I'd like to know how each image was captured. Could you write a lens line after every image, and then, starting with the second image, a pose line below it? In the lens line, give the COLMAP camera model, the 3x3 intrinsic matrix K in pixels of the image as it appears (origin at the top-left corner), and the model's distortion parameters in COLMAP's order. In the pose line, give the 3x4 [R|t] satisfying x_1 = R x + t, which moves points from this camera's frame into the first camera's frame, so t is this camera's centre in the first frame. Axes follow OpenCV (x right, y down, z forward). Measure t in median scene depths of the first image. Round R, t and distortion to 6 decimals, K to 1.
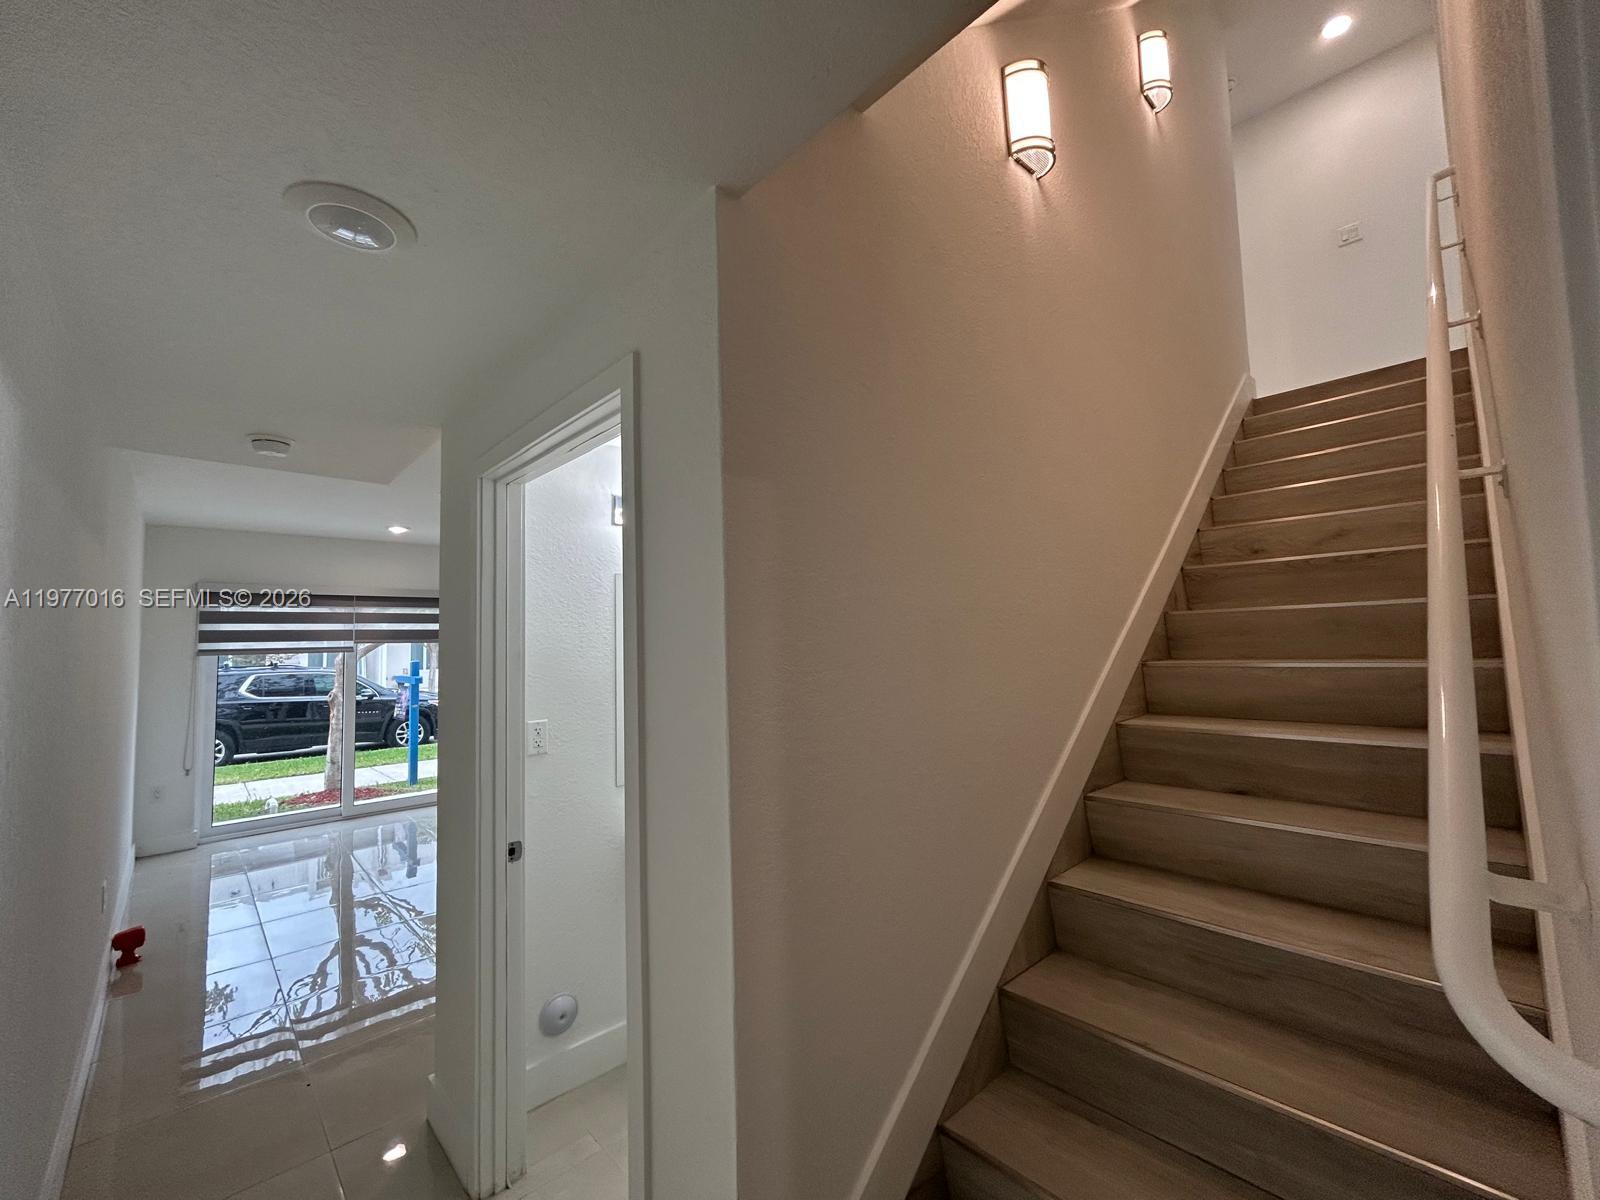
lens RADIAL K [[652.8, 0, 800.1], [0, 652.8, 606.0], [0, 0, 1]] dist [-0.000815, -0.000067]
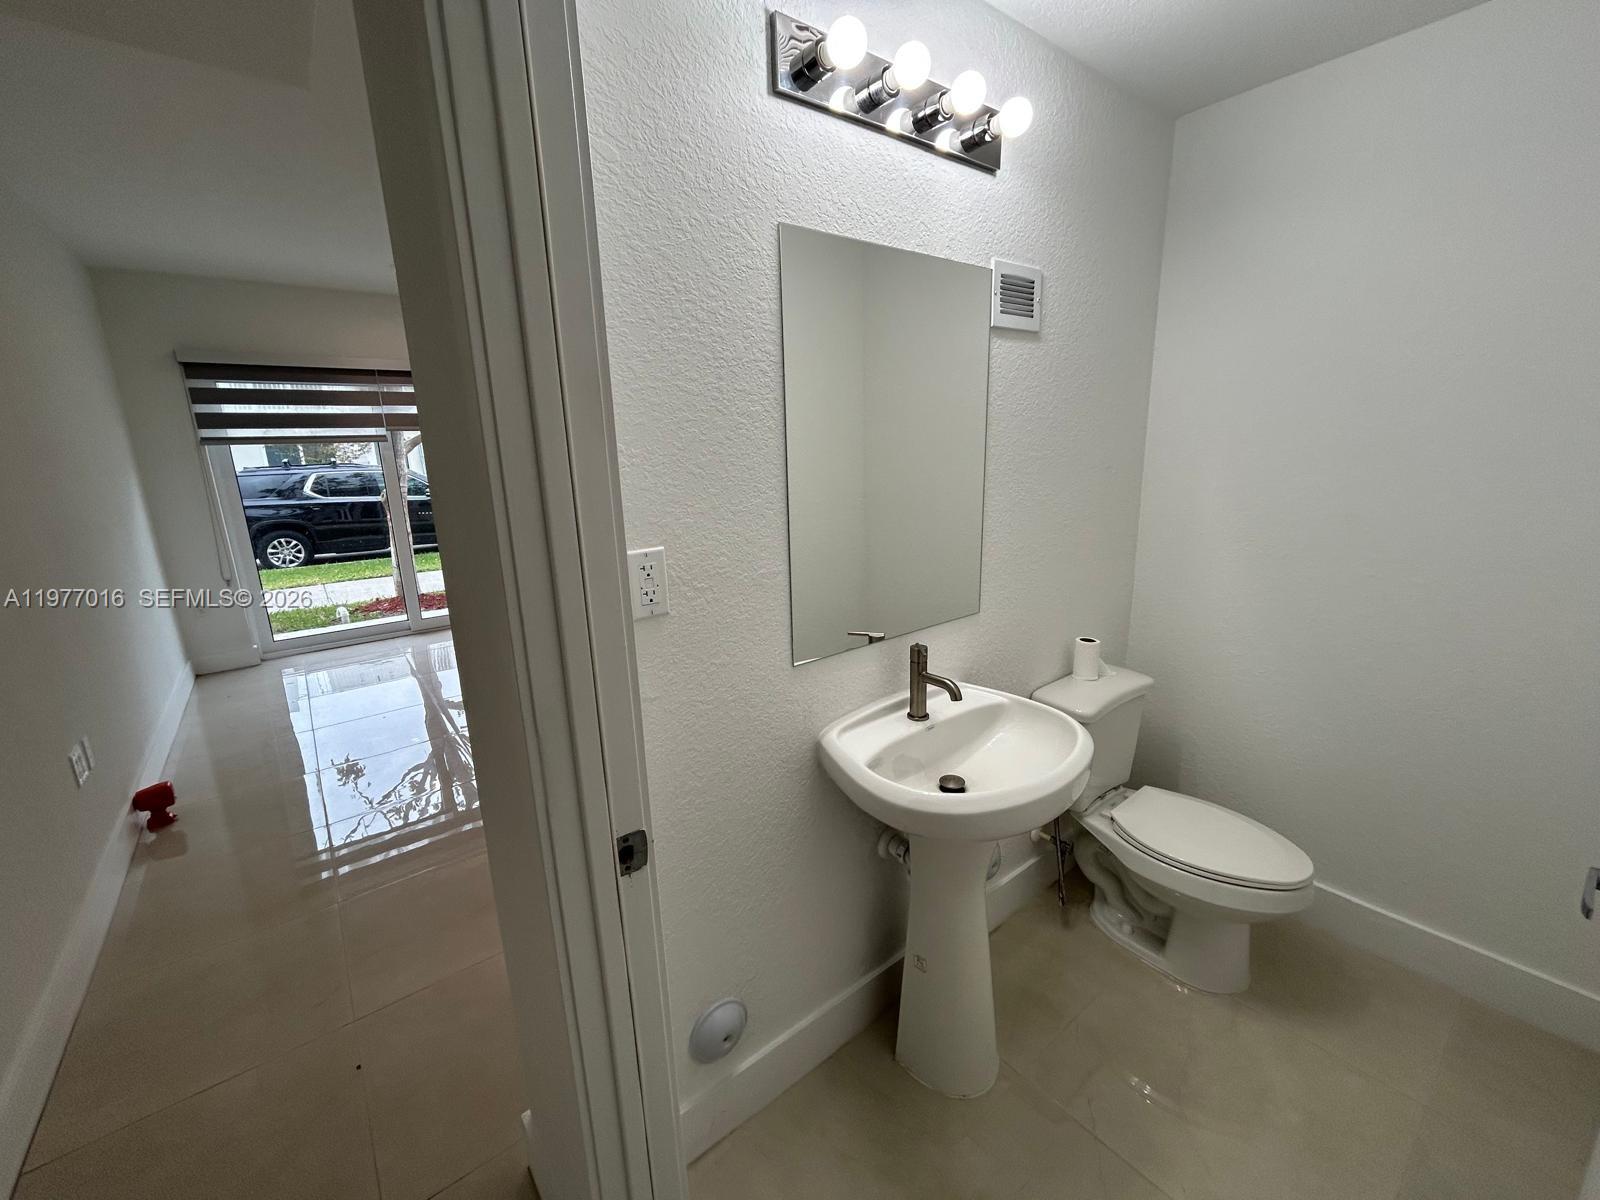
lens RADIAL K [[653.8, 0, 791.8], [0, 653.8, 600.8], [0, 0, 1]] dist [-0.000569, 0.000002]
pose [[0.995106, 0.018622, -0.097043, -0.089847], [0.010324, 0.957113, 0.289531, 0.027439], [0.098273, -0.289116, 0.952236, 0.197698]]
